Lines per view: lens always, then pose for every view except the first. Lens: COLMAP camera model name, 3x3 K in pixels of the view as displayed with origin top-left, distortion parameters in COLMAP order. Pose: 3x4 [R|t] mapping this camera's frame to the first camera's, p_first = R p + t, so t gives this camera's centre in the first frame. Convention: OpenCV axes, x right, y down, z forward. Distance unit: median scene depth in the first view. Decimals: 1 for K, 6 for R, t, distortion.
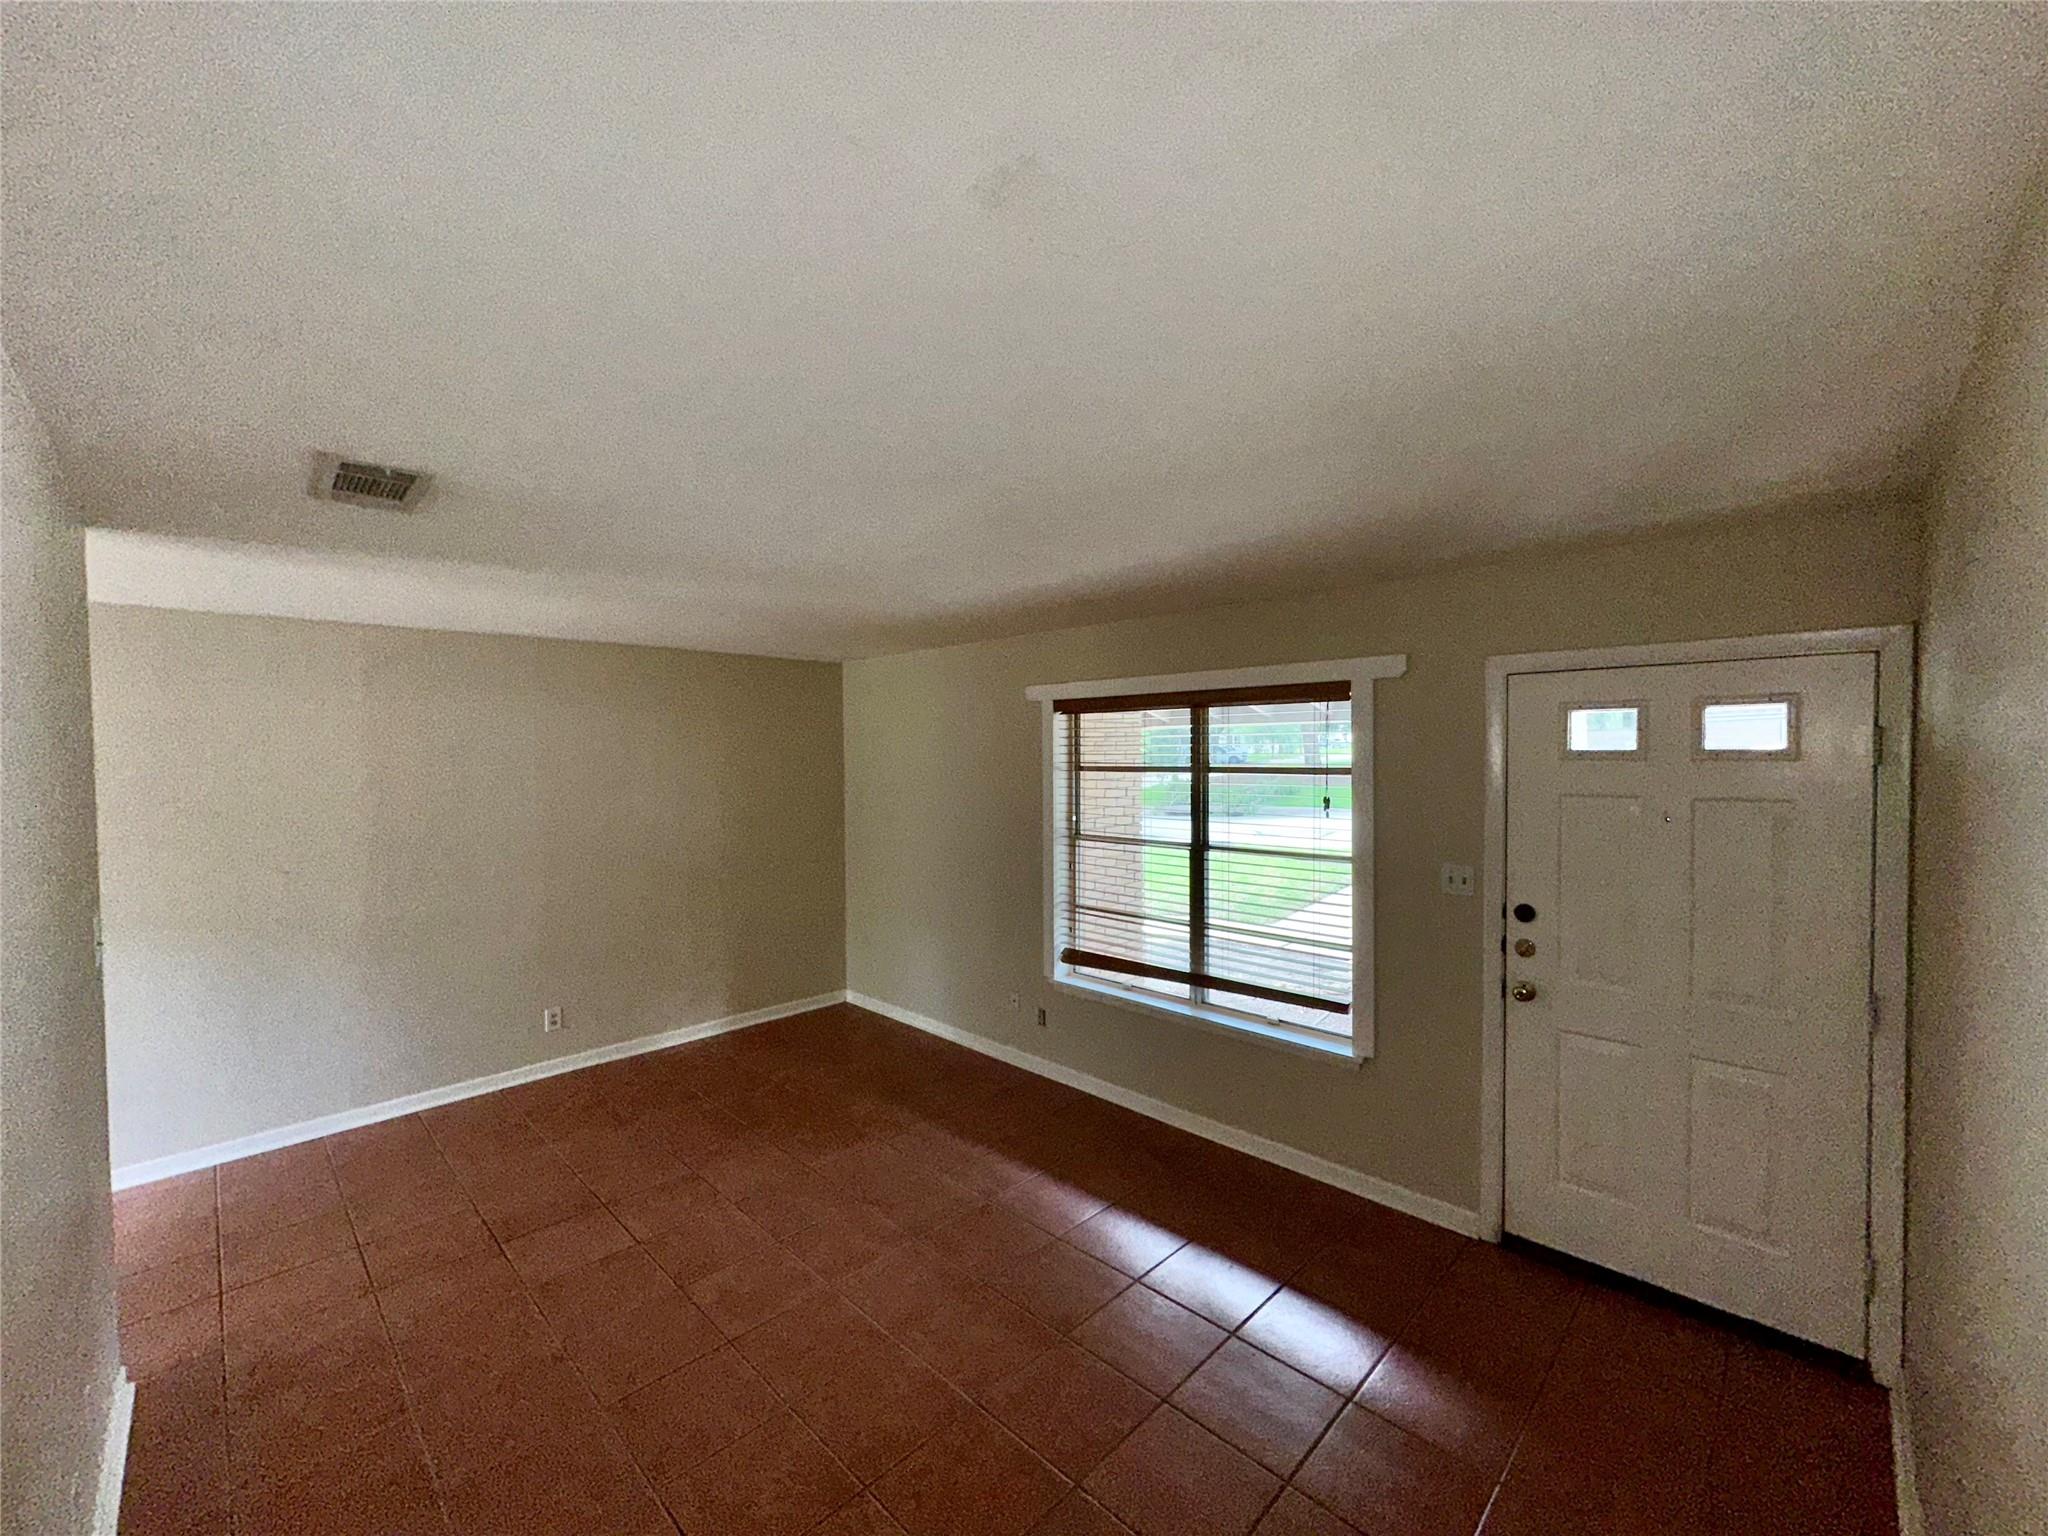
lens RADIAL K [[819.4, 0, 1024.0], [0, 819.4, 768.0], [0, 0, 1]] dist [-0.000366, -0.000006]
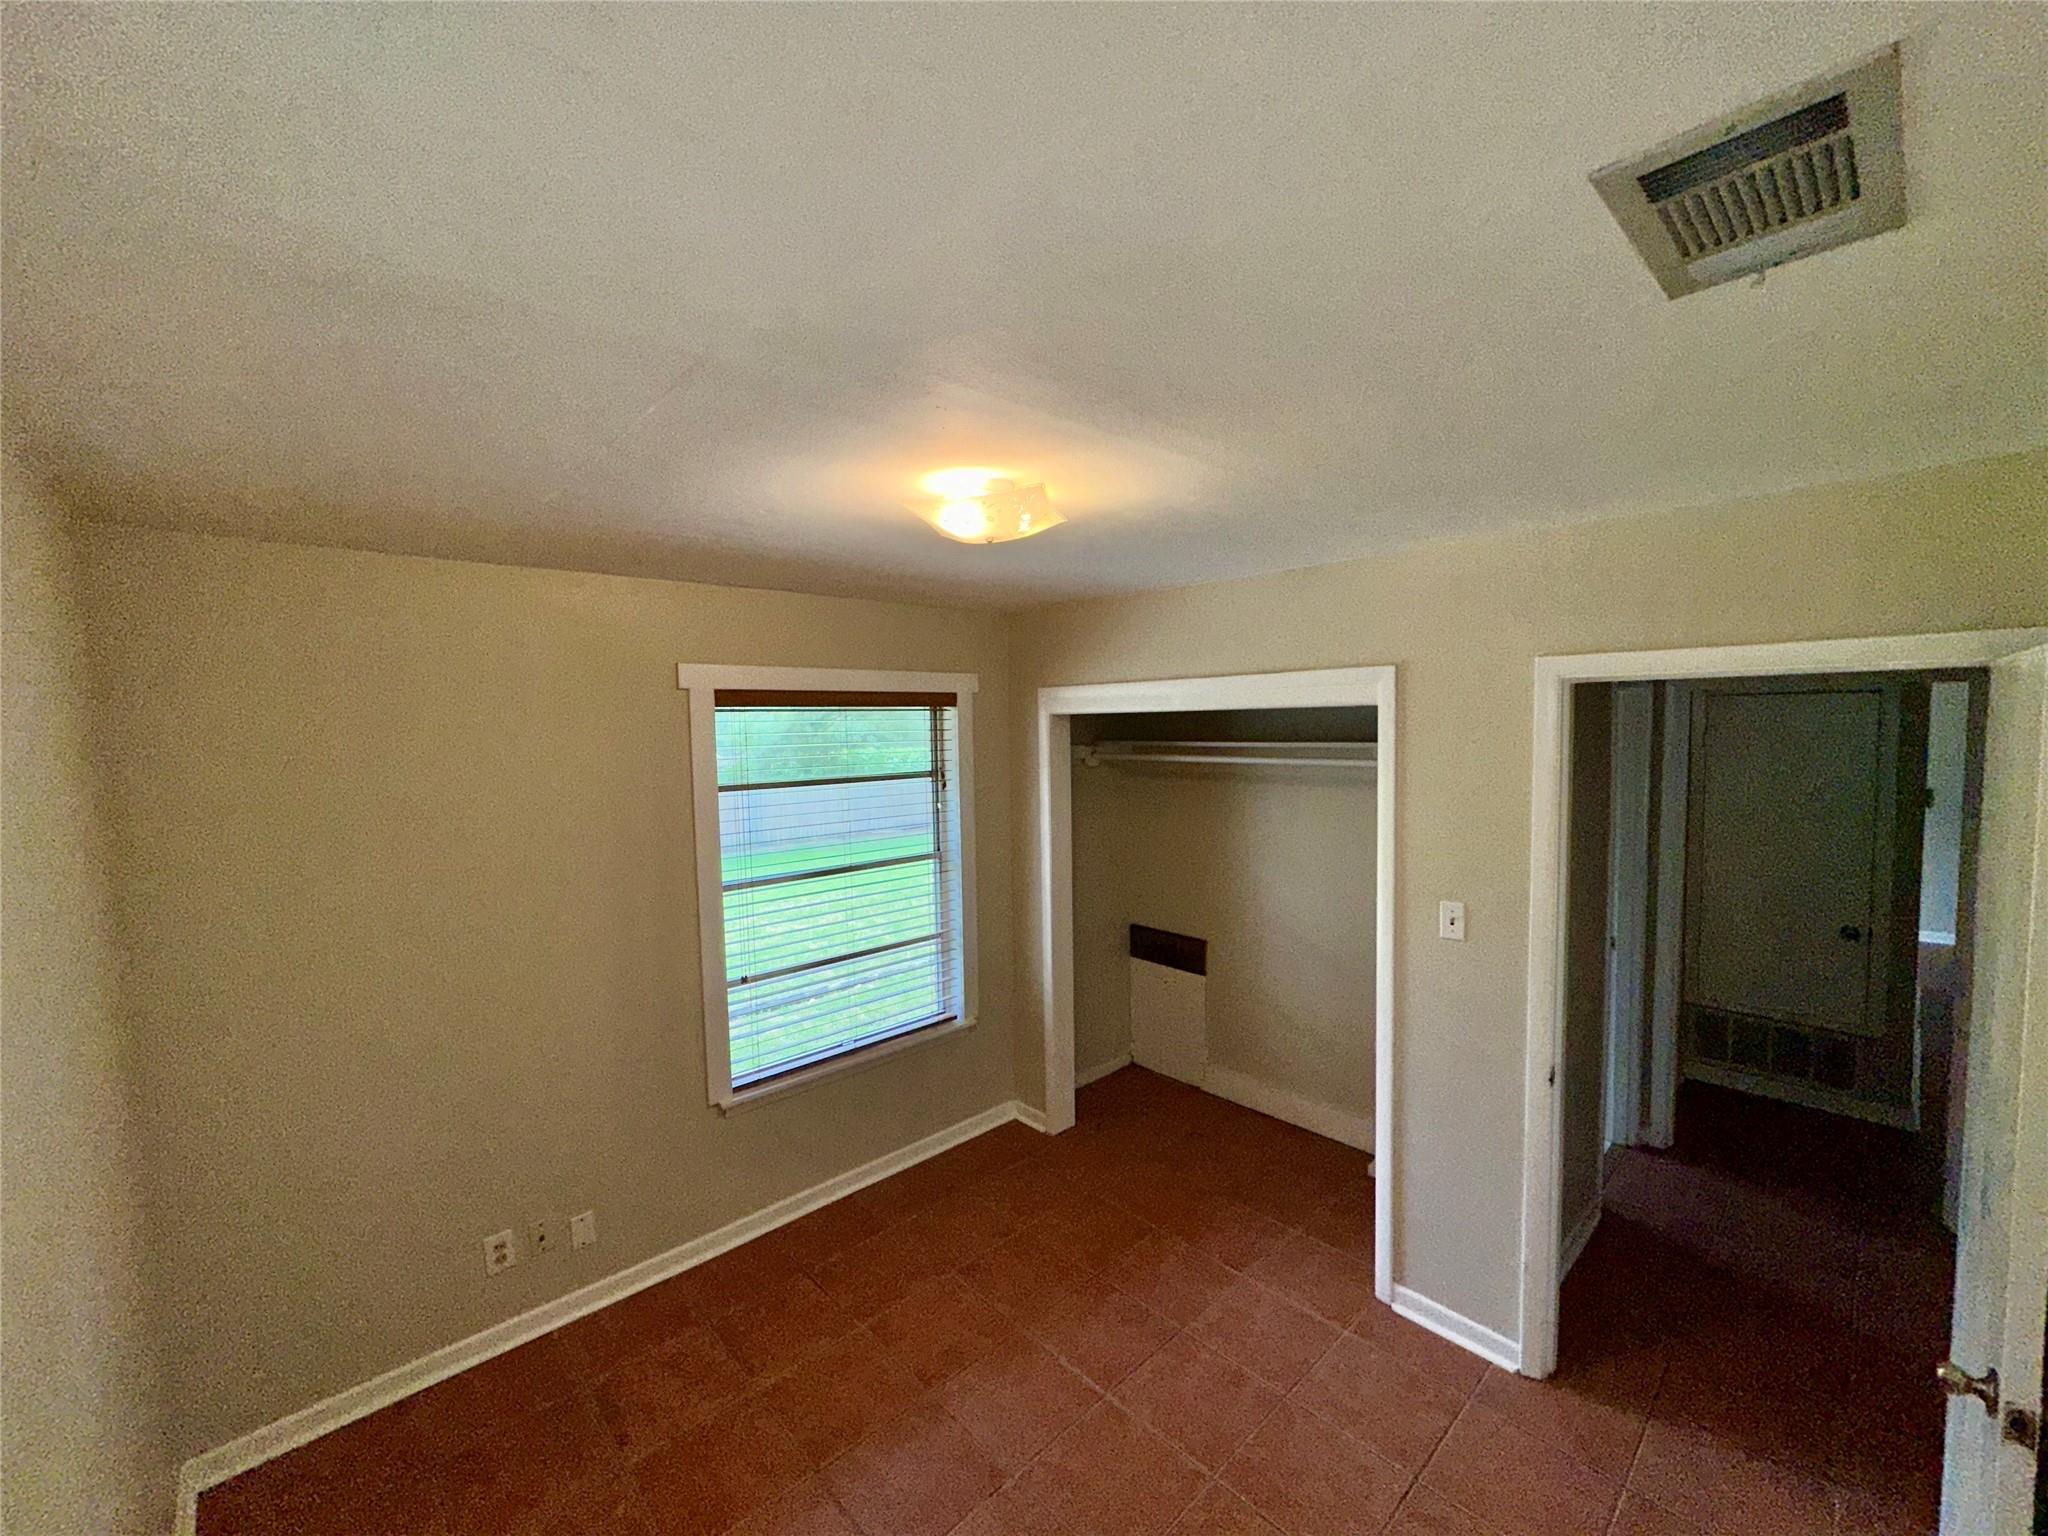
lens RADIAL K [[819.4, 0, 1024.0], [0, 819.4, 768.0], [0, 0, 1]] dist [-0.000366, -0.000006]
pose [[0.047546, -0.048249, 0.997703, -0.727884], [0.049095, 0.997738, 0.045911, -0.040494], [-0.997662, 0.046799, 0.049807, 0.802243]]
